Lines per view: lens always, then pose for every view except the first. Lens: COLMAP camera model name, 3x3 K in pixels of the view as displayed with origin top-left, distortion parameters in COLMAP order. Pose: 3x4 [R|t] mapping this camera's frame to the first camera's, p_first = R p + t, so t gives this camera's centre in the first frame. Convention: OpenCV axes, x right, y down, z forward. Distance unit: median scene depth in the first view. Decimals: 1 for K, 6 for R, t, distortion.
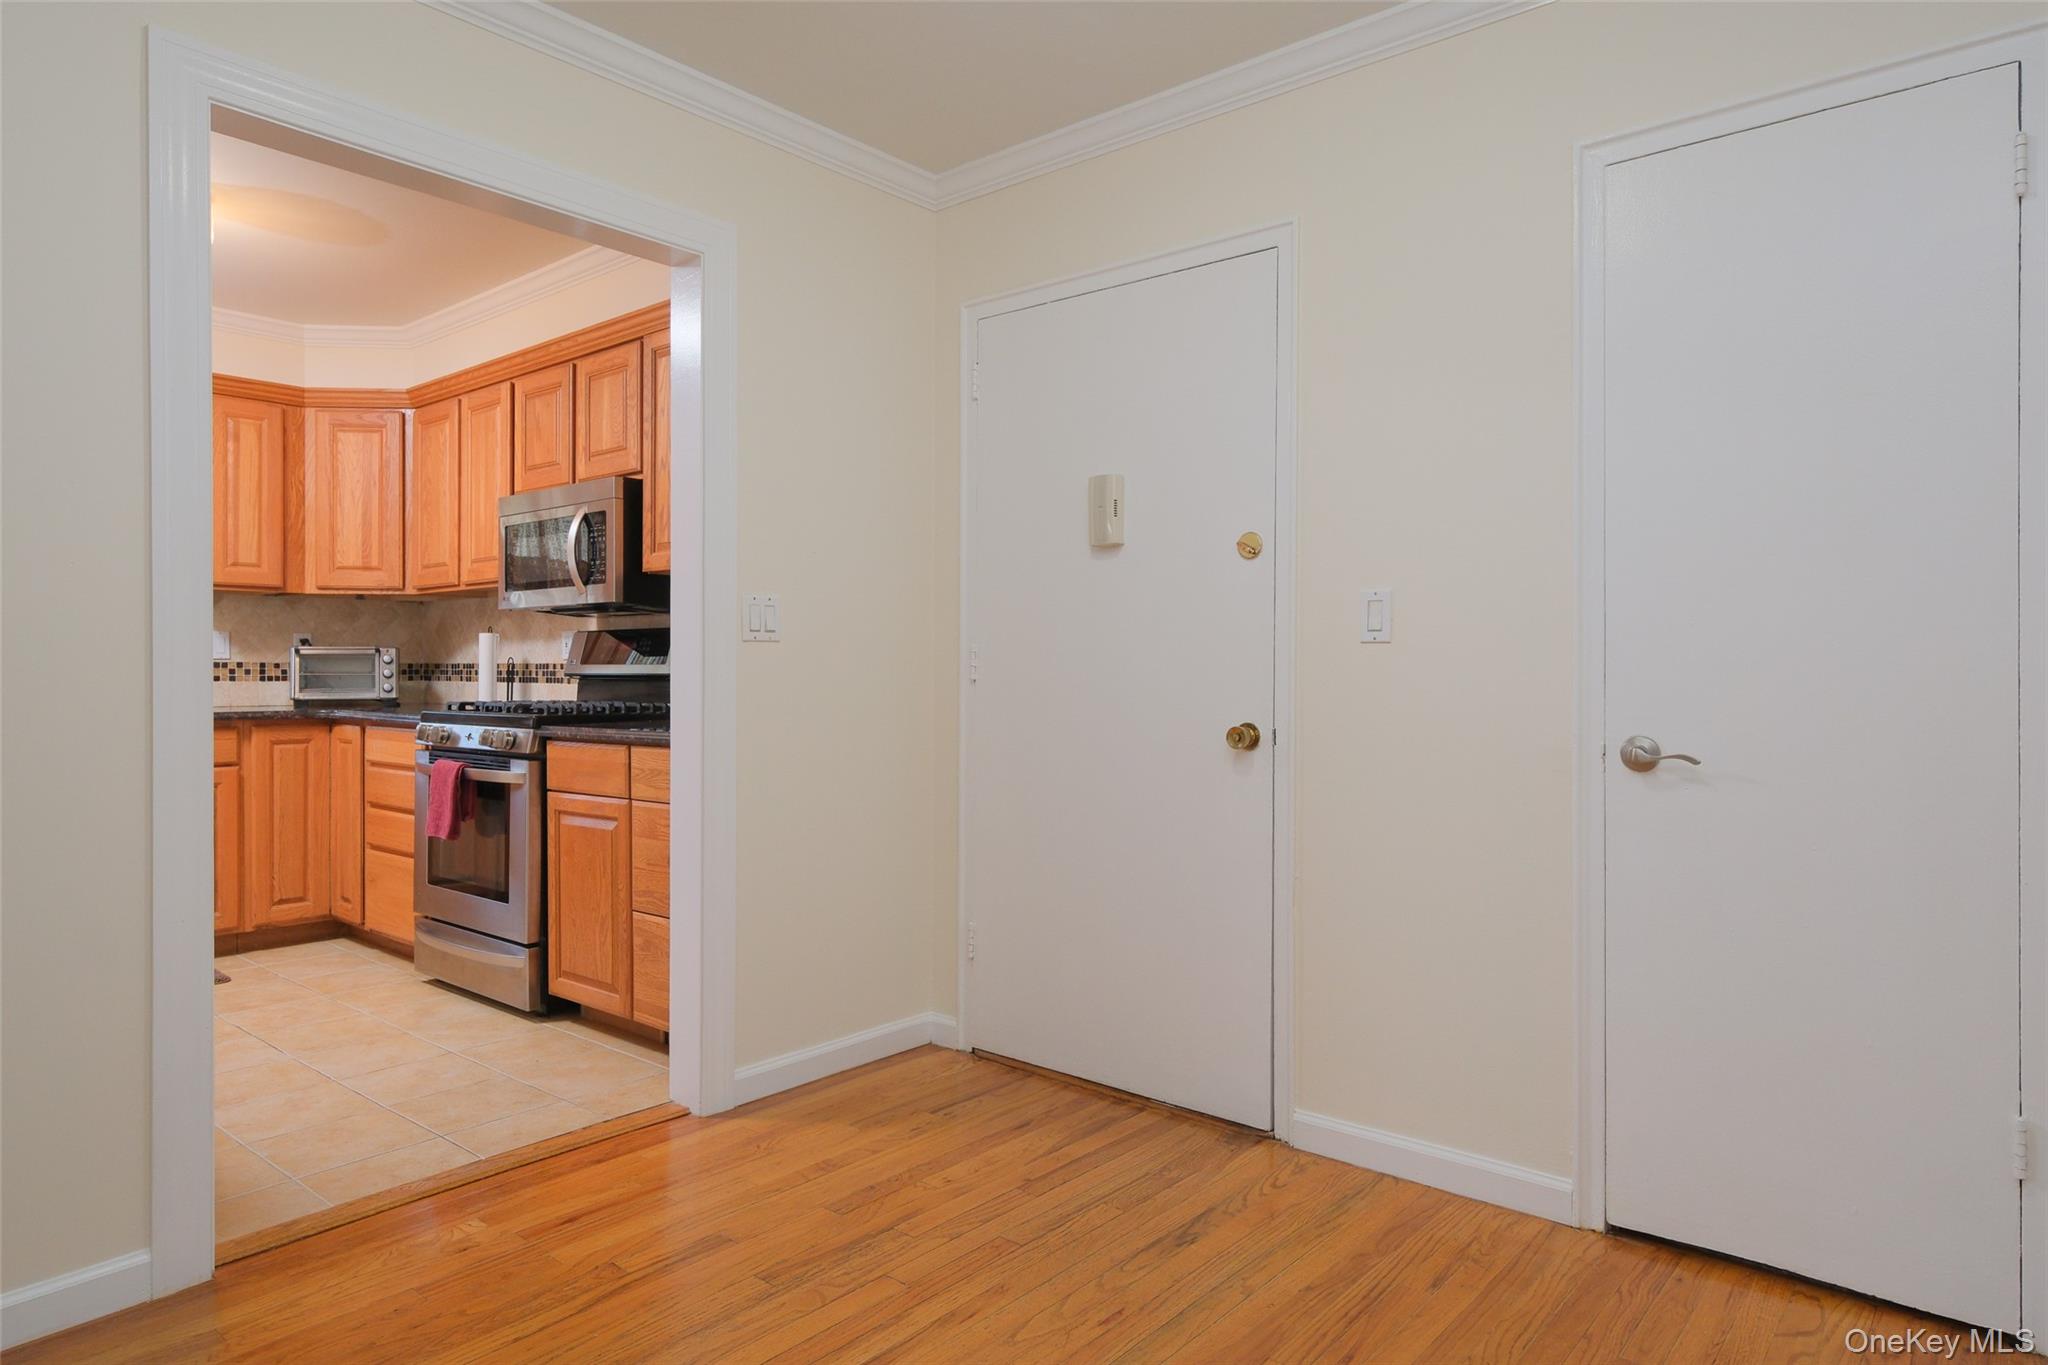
lens RADIAL K [[1196.0, 0, 1015.4], [0, 1196.0, 677.2], [0, 0, 1]] dist [-0.008211, -0.001533]
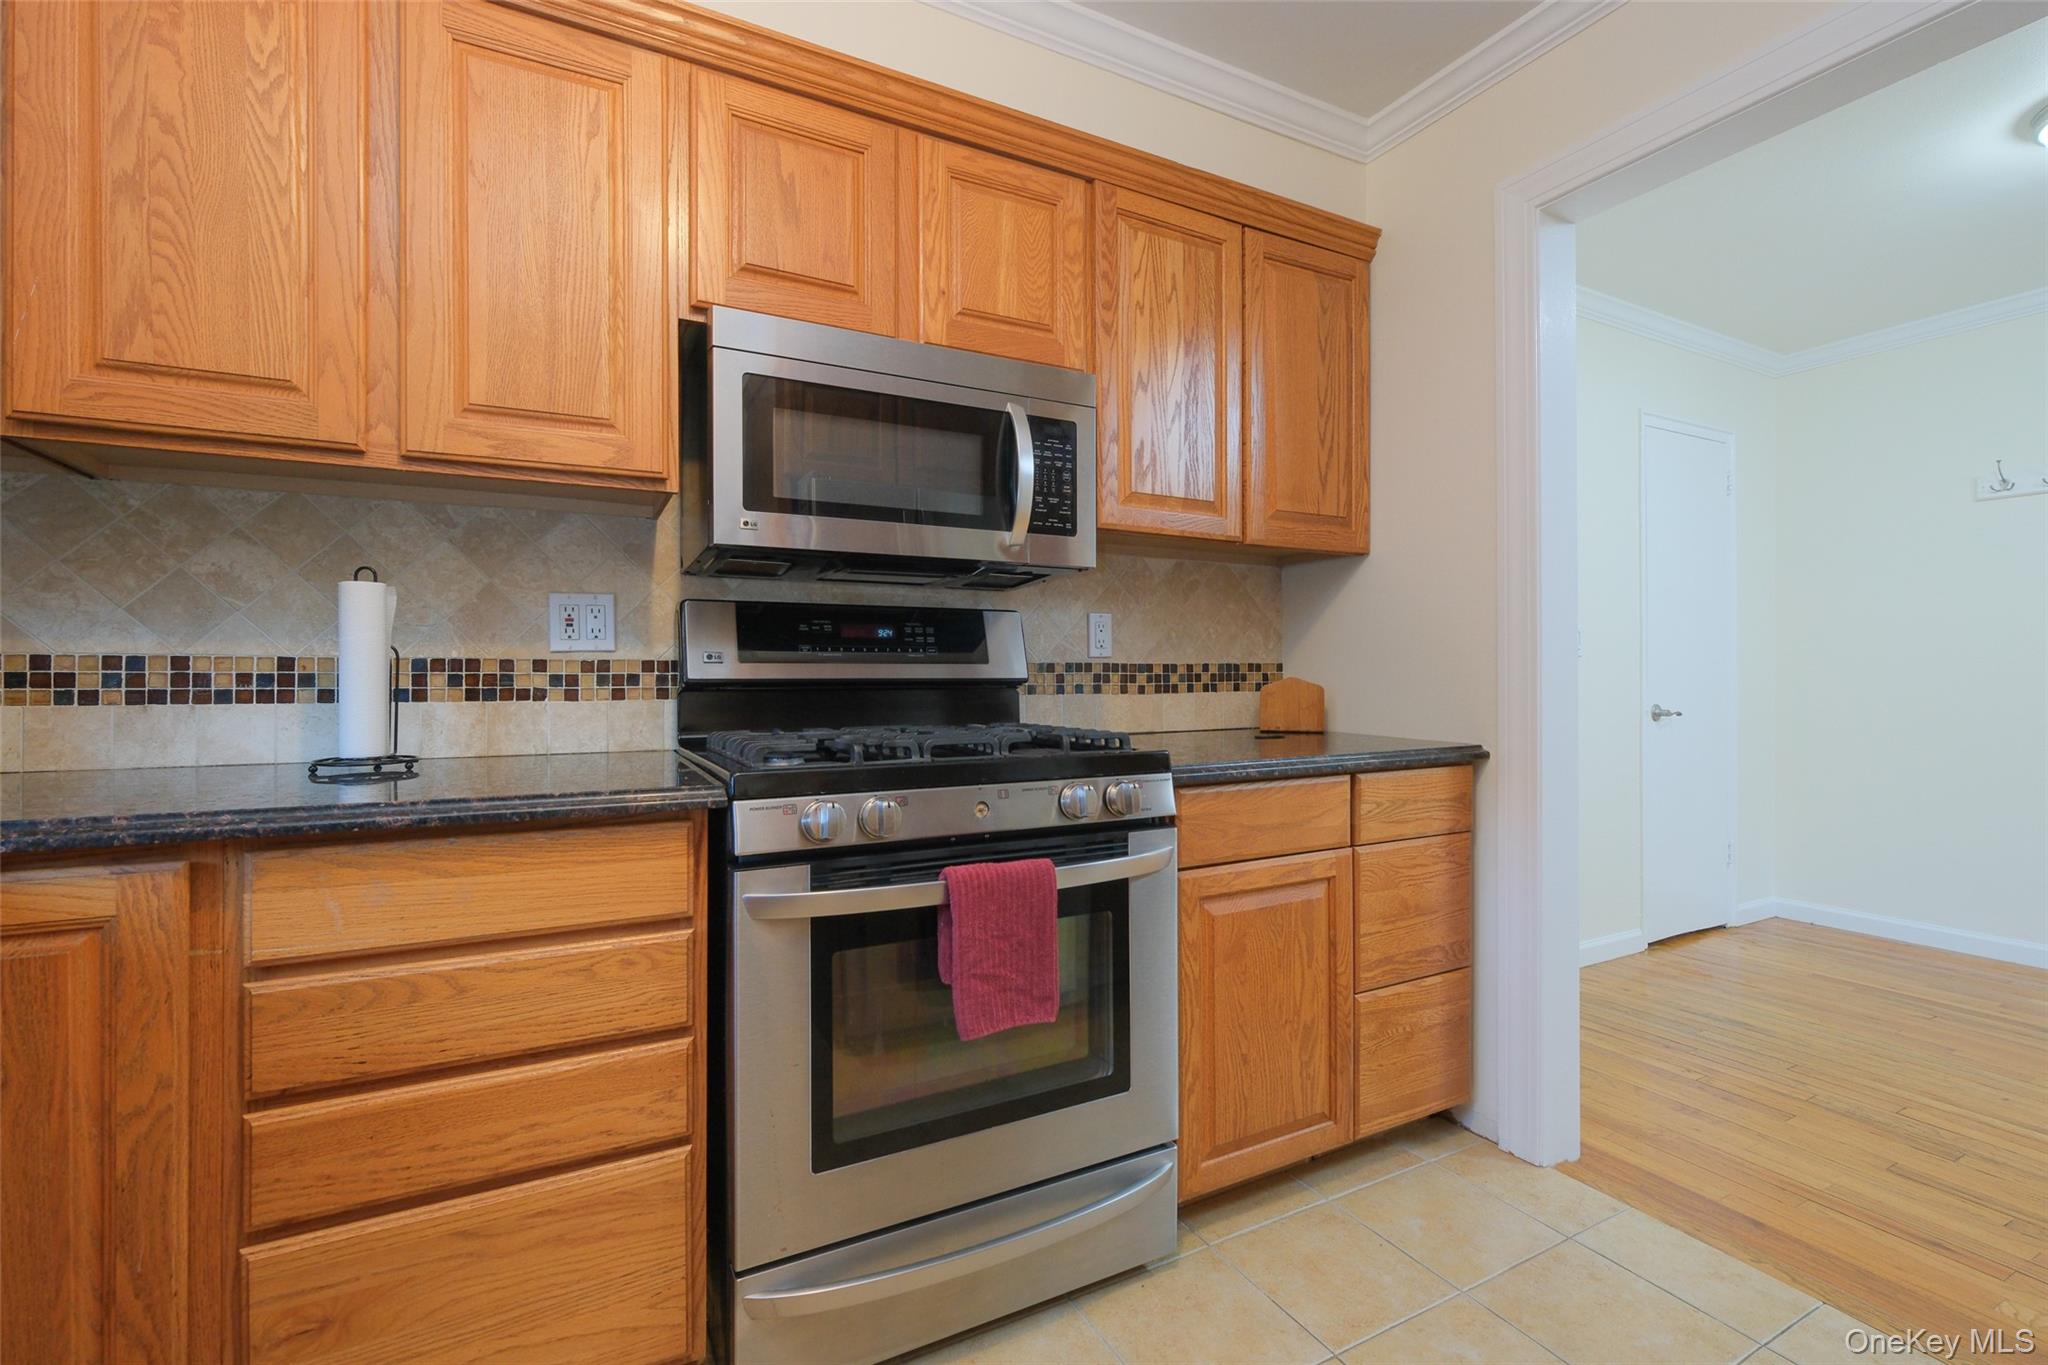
lens RADIAL K [[894.7, 0, 1020.2], [0, 894.7, 668.4], [0, 0, 1]] dist [-0.002082, 0.000481]
pose [[0.378397, 0.000707, 0.925643, -0.896229], [0.003271, 0.999992, -0.002101, -0.008758], [-0.925638, 0.003823, 0.378392, 0.955609]]
